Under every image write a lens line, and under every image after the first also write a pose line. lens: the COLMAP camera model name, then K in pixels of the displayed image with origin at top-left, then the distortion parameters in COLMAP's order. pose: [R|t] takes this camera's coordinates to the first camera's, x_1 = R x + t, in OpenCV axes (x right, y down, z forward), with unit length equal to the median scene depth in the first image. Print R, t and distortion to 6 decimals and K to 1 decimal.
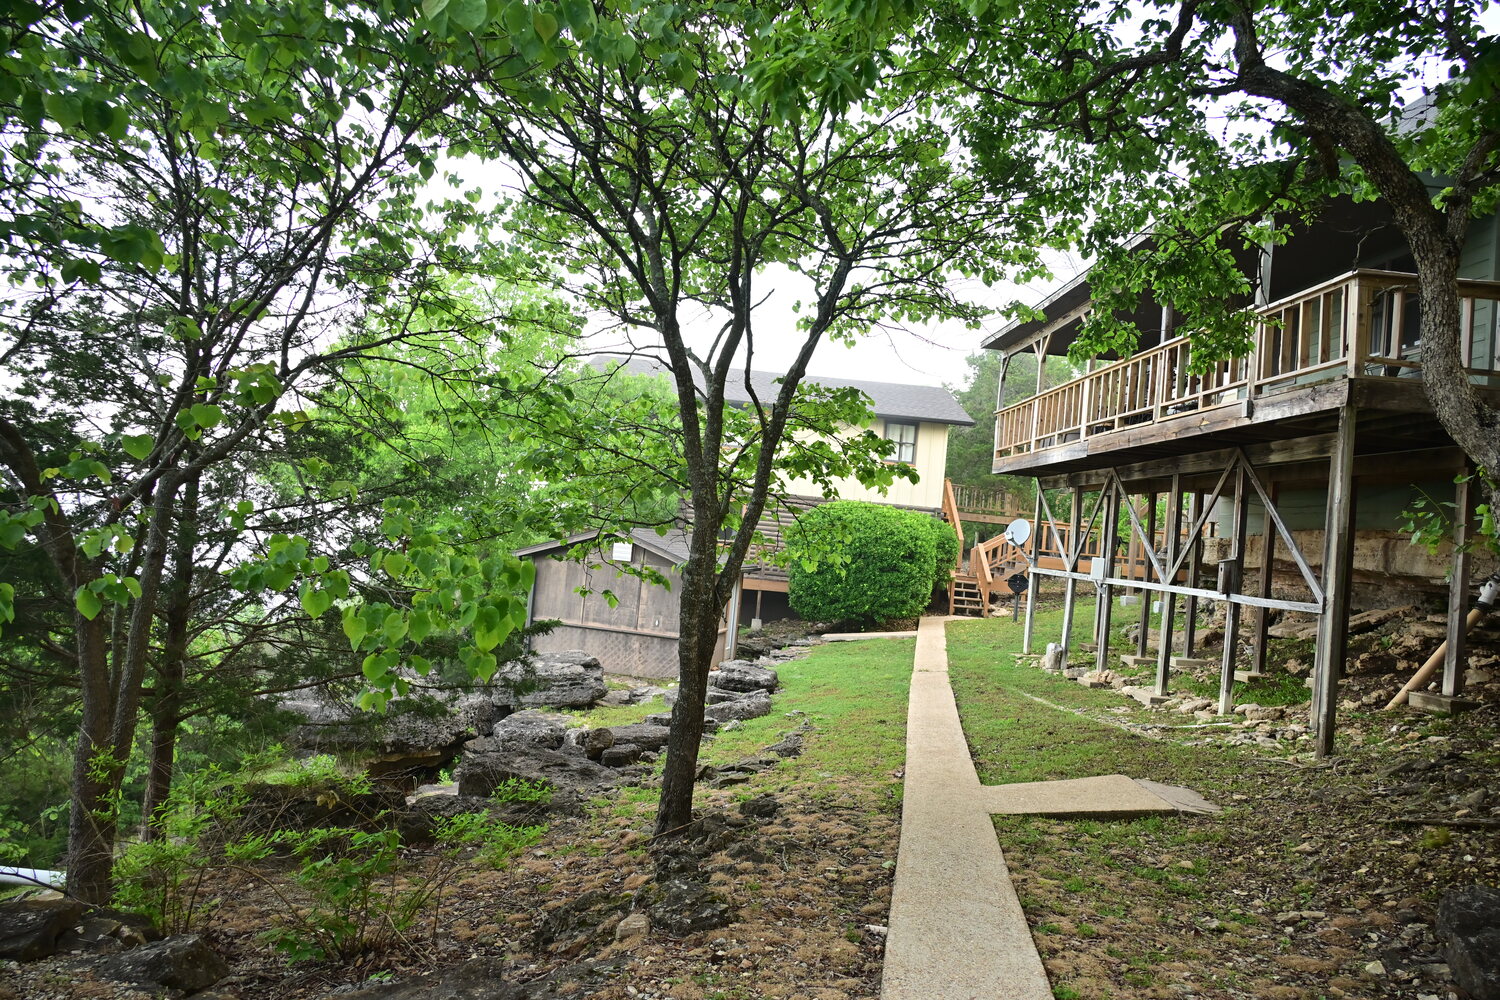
lens RADIAL K [[969.3, 0, 743.7], [0, 969.3, 504.3], [0, 0, 1]] dist [0.003471, -0.001262]
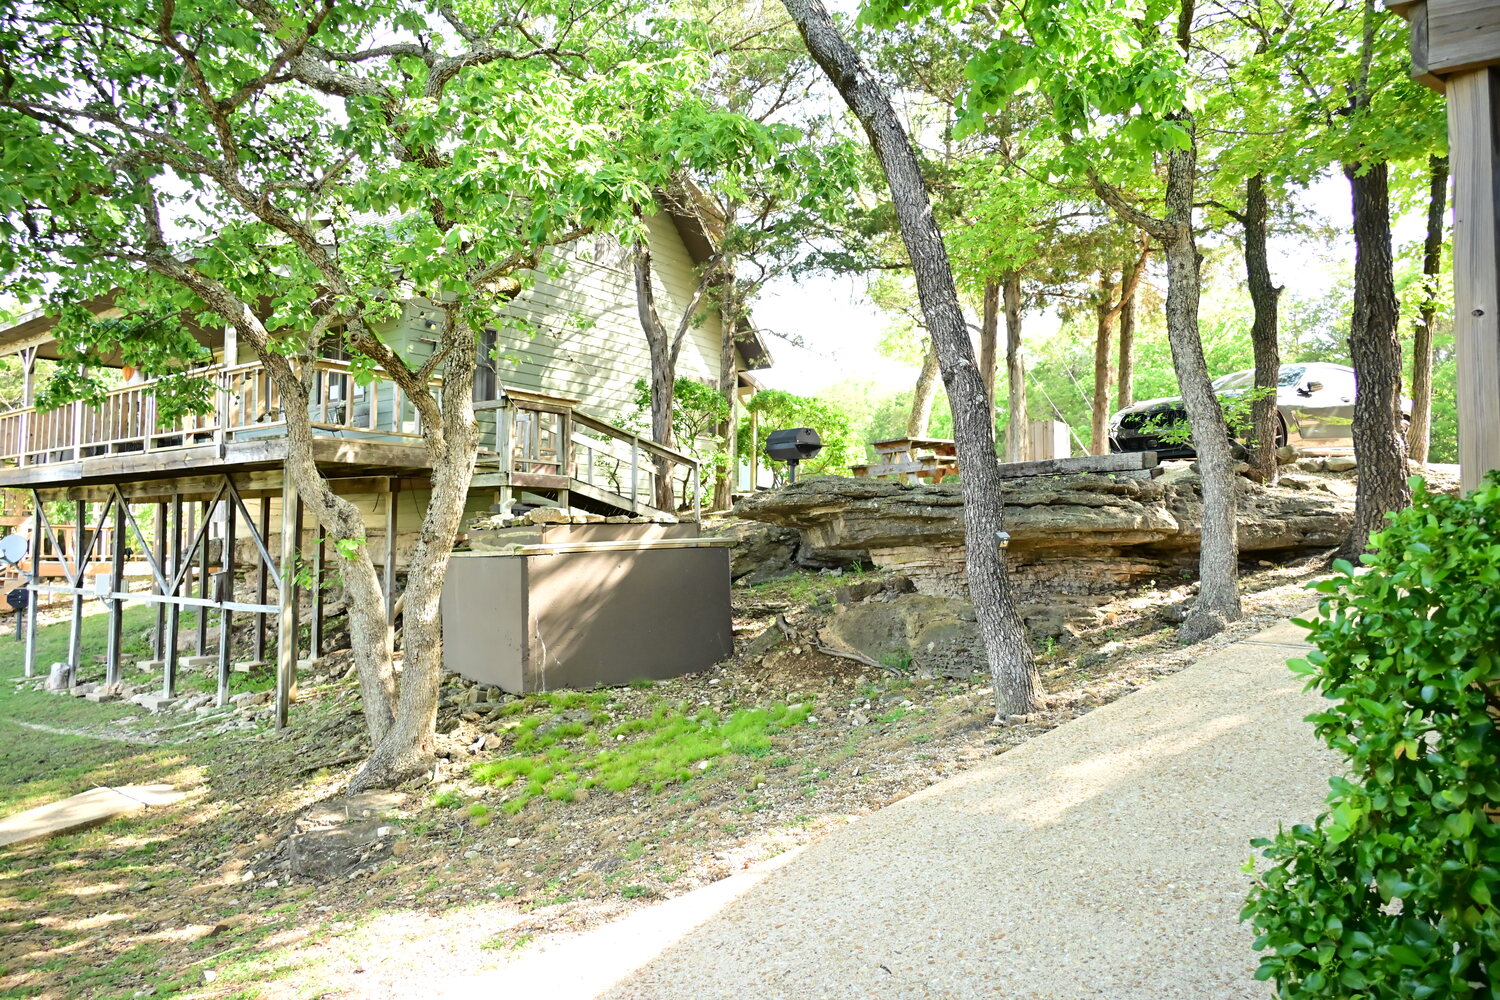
lens RADIAL K [[969.3, 0, 743.7], [0, 969.3, 504.3], [0, 0, 1]] dist [0.003471, -0.001262]
pose [[0.619868, -0.048977, 0.783176, -0.014296], [0.024006, 0.998767, 0.043459, -0.054212], [-0.784338, -0.008138, 0.620280, -0.188627]]
